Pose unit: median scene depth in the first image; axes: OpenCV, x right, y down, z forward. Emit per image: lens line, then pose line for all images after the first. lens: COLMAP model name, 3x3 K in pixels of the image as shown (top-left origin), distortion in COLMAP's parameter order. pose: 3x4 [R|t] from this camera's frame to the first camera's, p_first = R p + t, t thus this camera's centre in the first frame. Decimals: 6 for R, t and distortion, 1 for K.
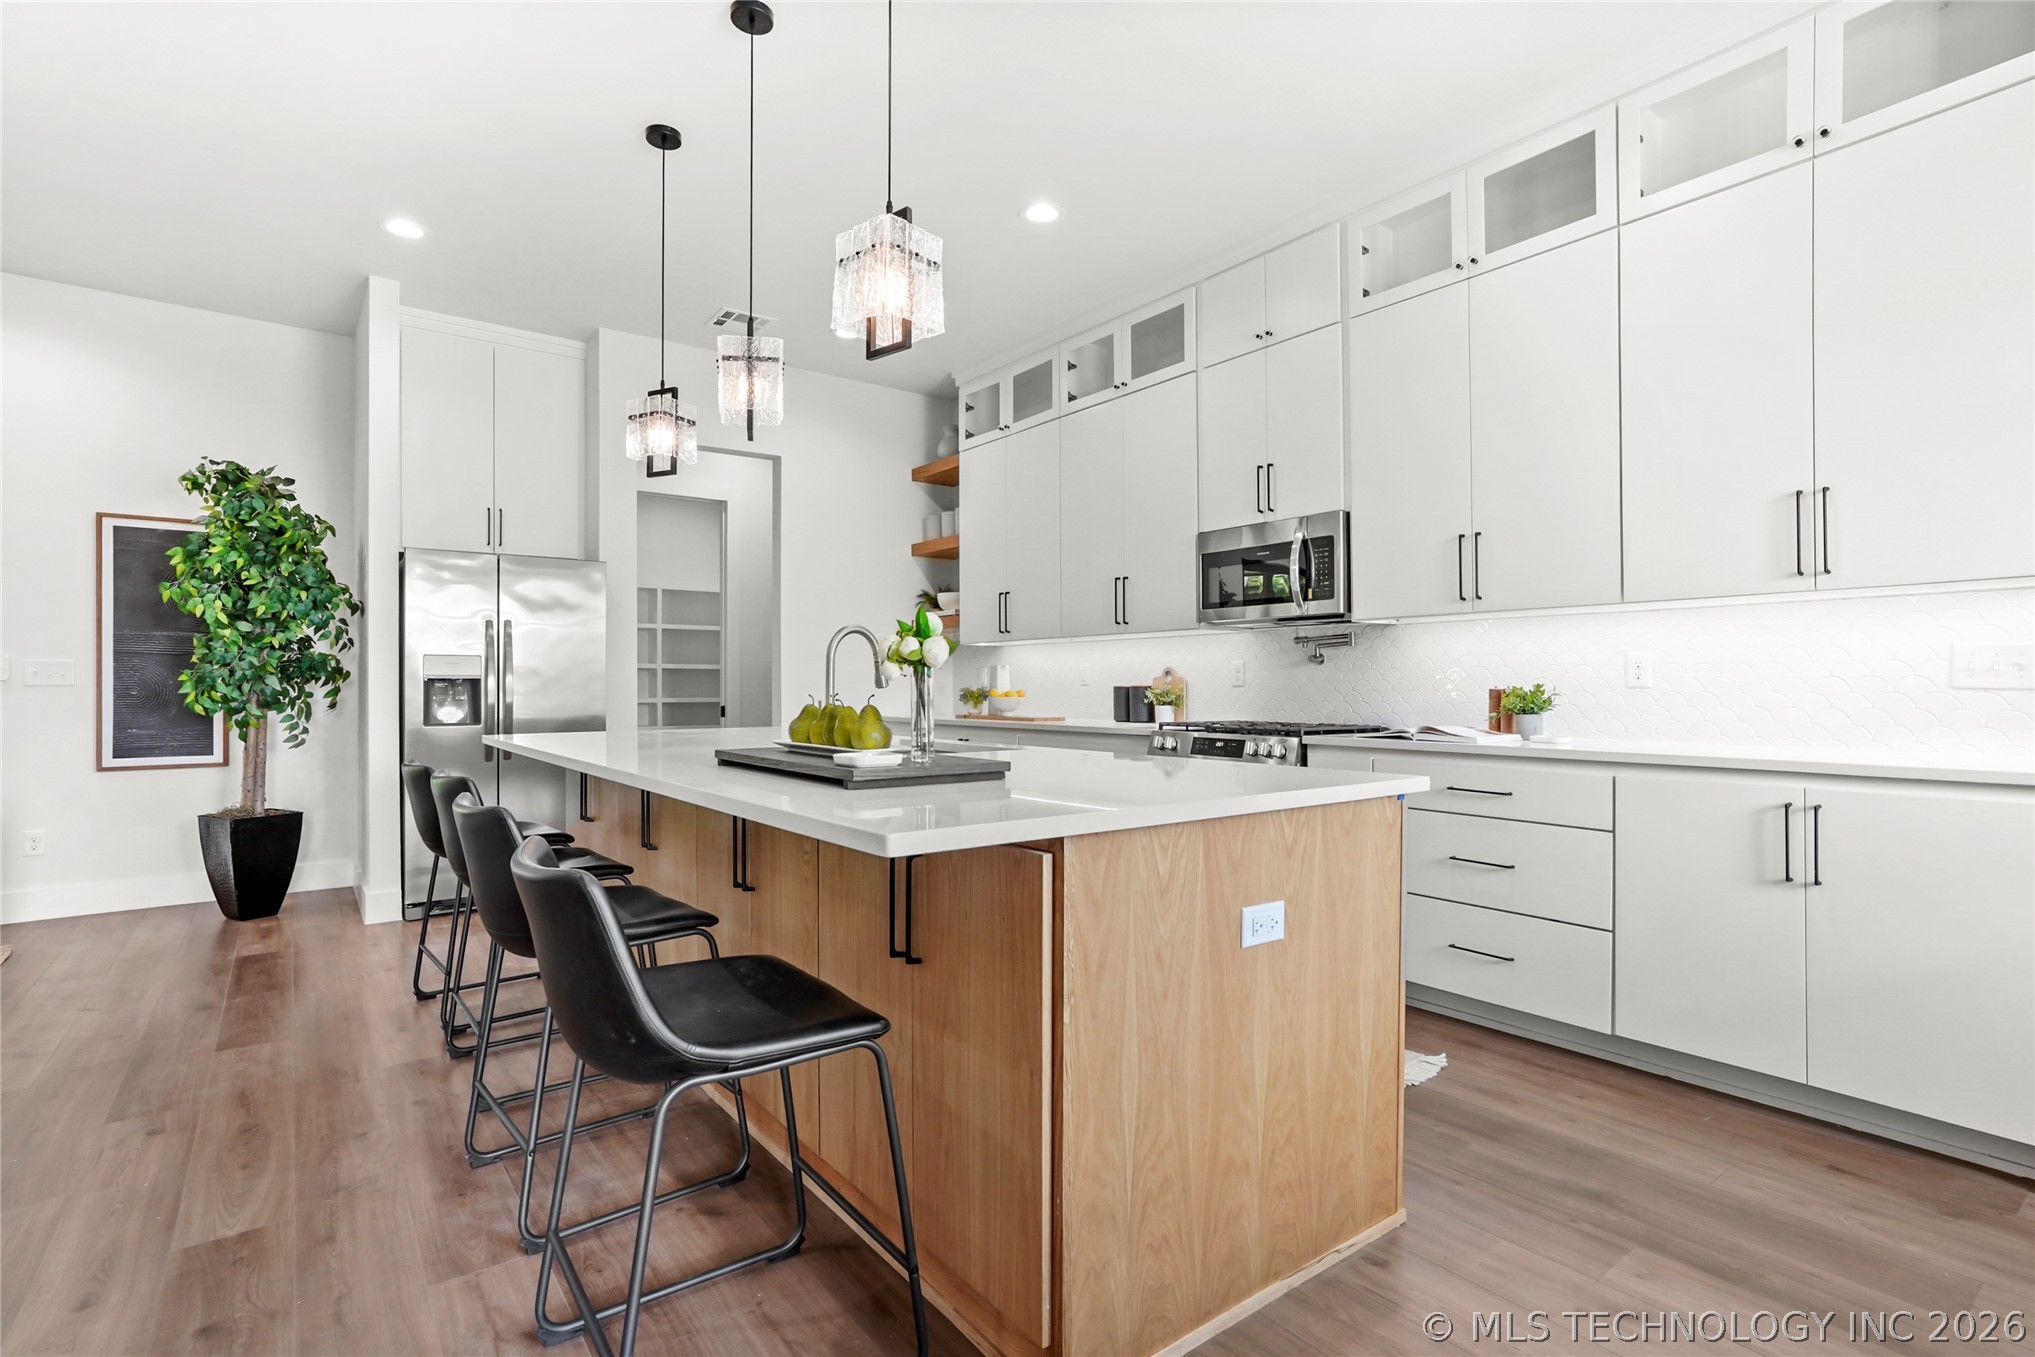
lens RADIAL K [[966.3, 0, 1009.7], [0, 966.3, 695.3], [0, 0, 1]] dist [-0.024570, 0.019443]
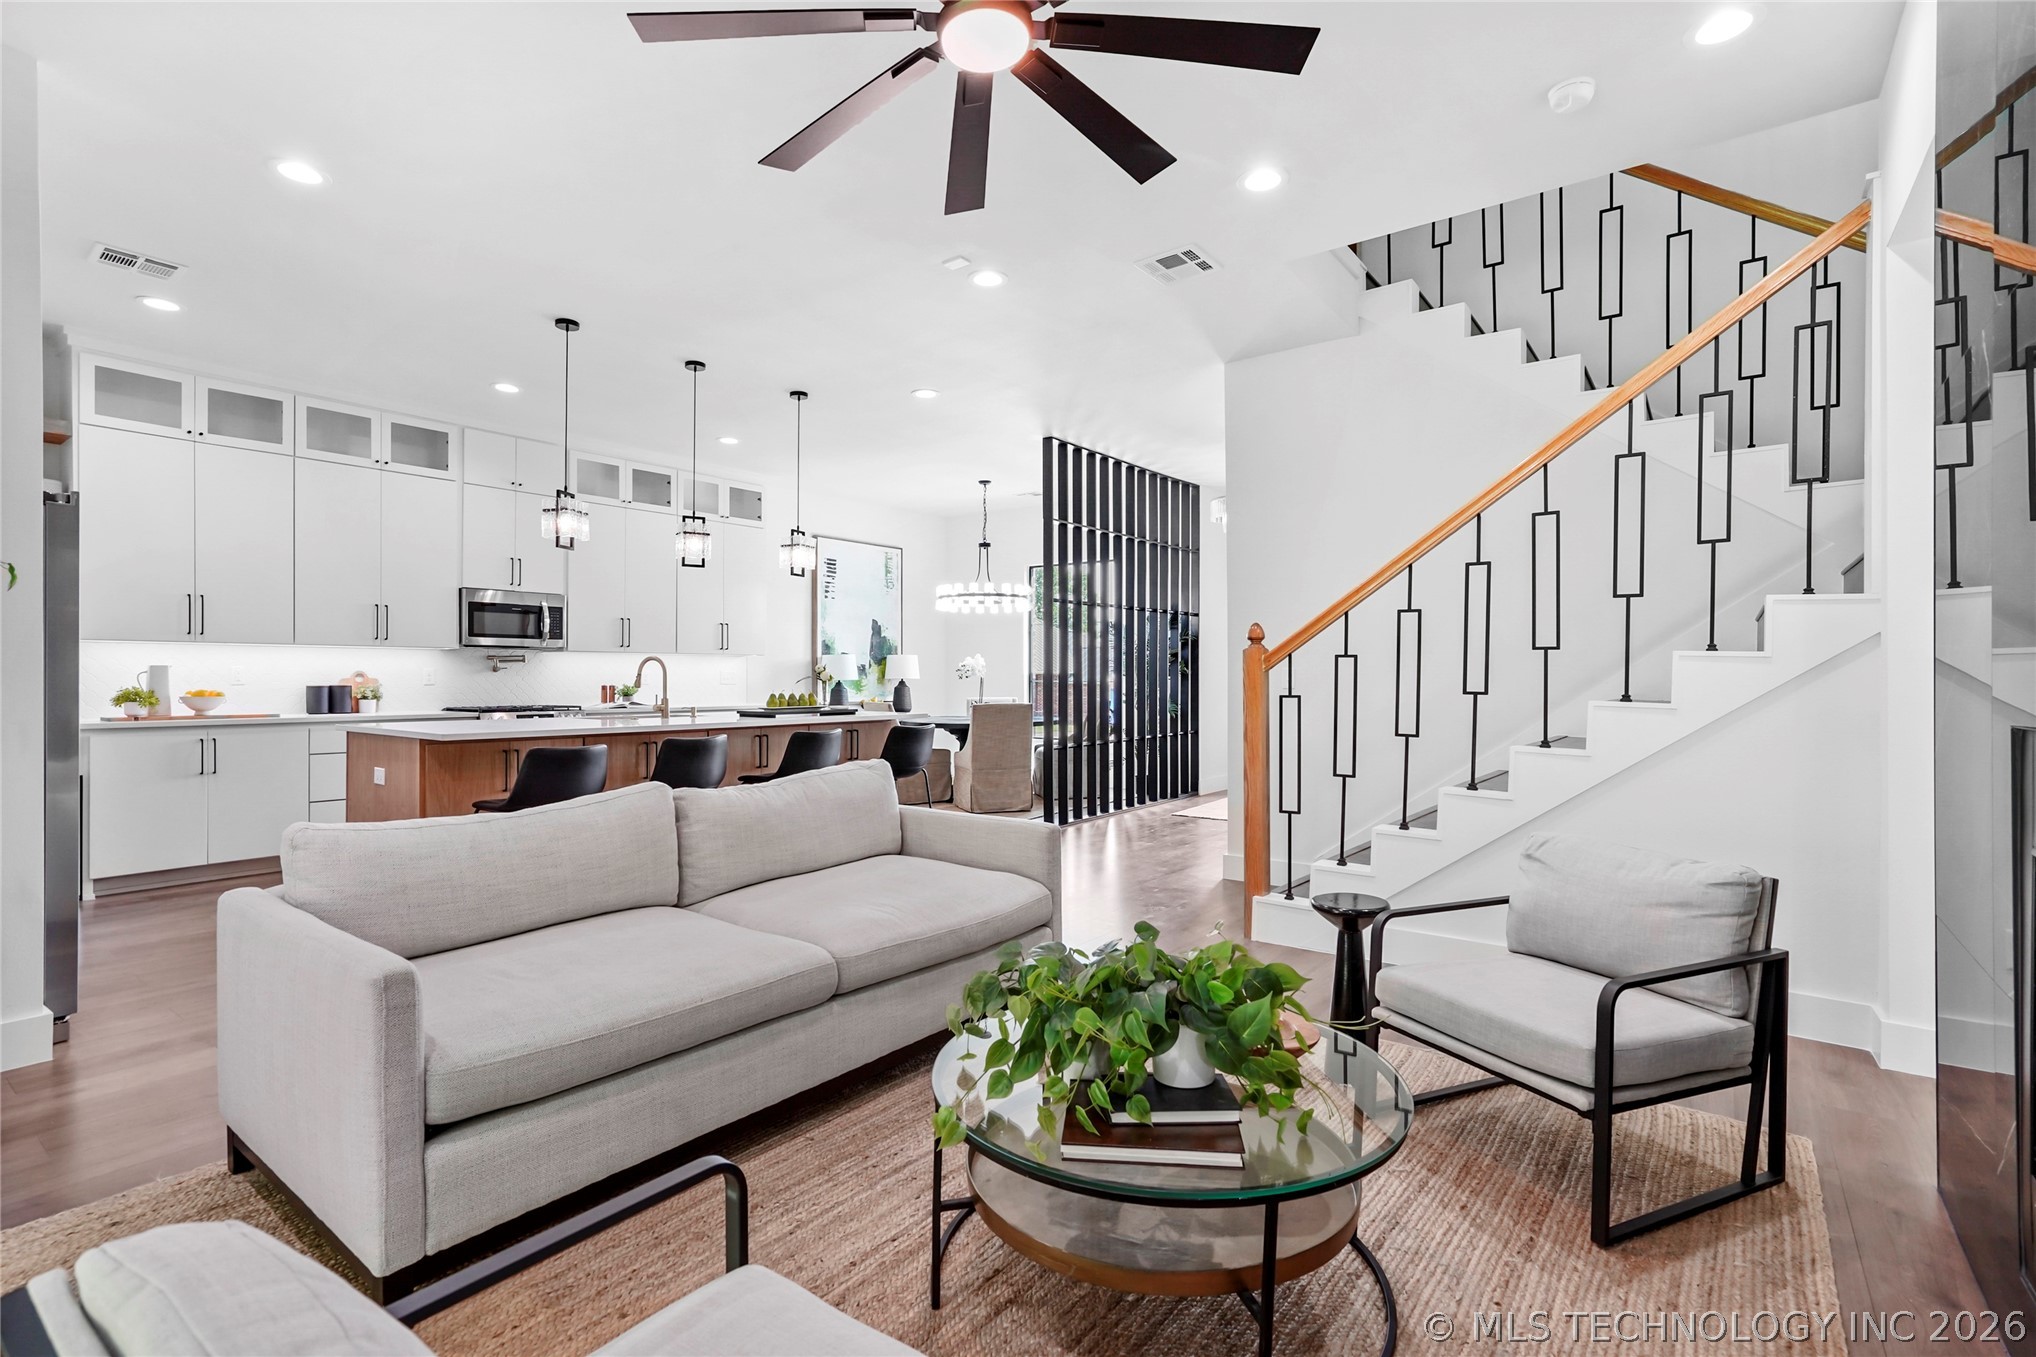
lens RADIAL K [[953.8, 0, 1021.5], [0, 953.8, 676.9], [0, 0, 1]] dist [-0.038748, 0.018650]
pose [[-0.288396, -0.001712, 0.957510, -1.443520], [0.006149, 0.999974, 0.003640, -0.021293], [-0.957492, 0.006937, -0.288378, 0.542781]]
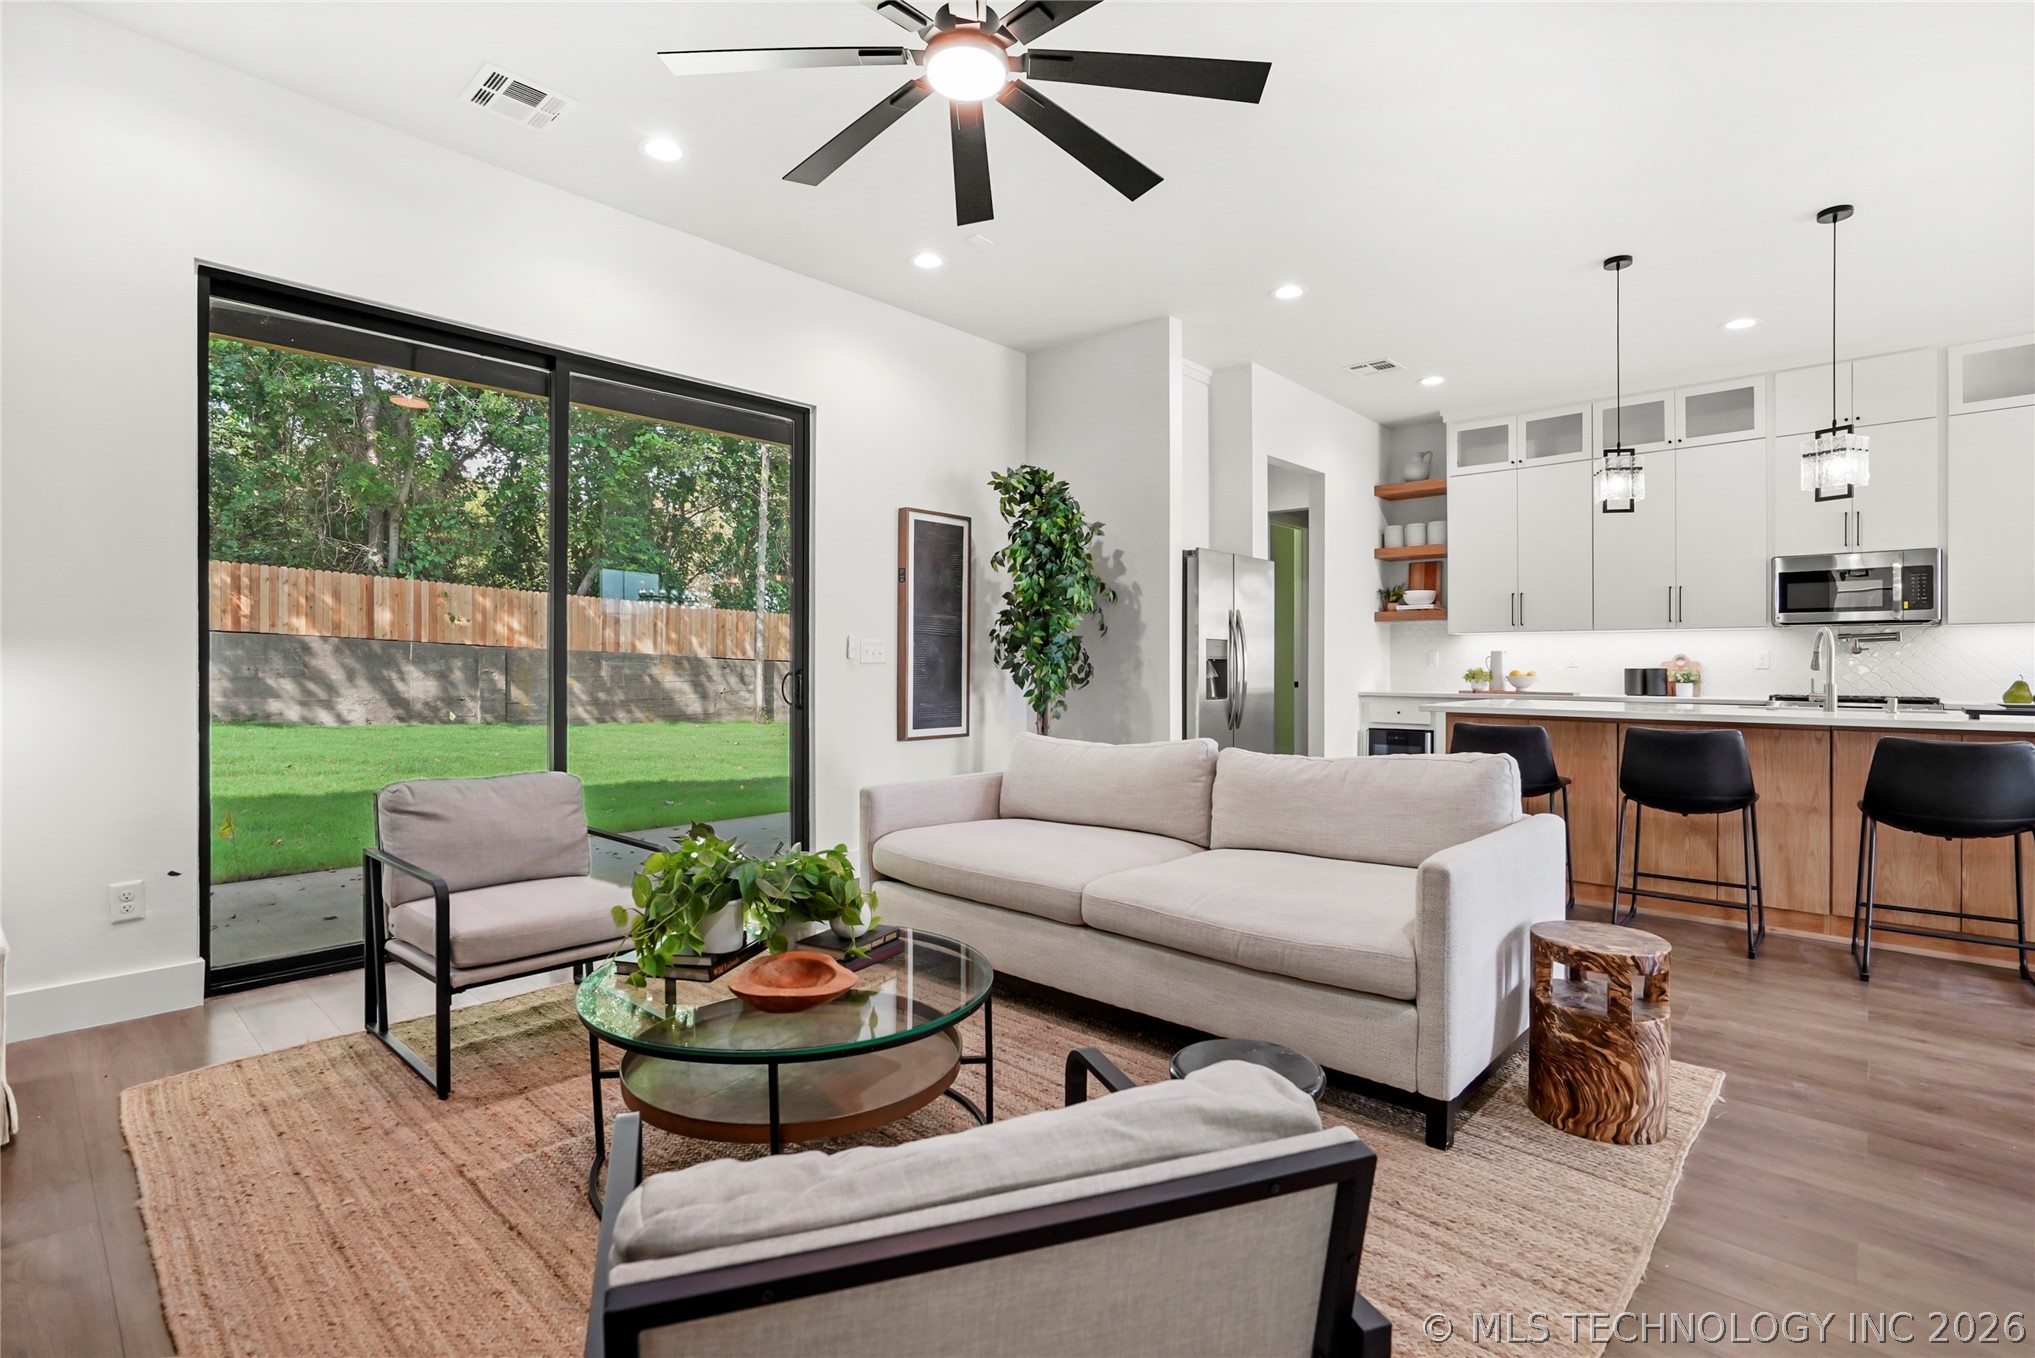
lens RADIAL K [[953.3, 0, 1021.0], [0, 953.3, 677.4], [0, 0, 1]] dist [-0.038748, 0.018650]
pose [[0.982662, 0.002322, 0.185391, -1.043163], [-0.002731, 0.999994, 0.001953, 0.003467], [-0.185386, -0.002425, 0.982663, -0.106558]]
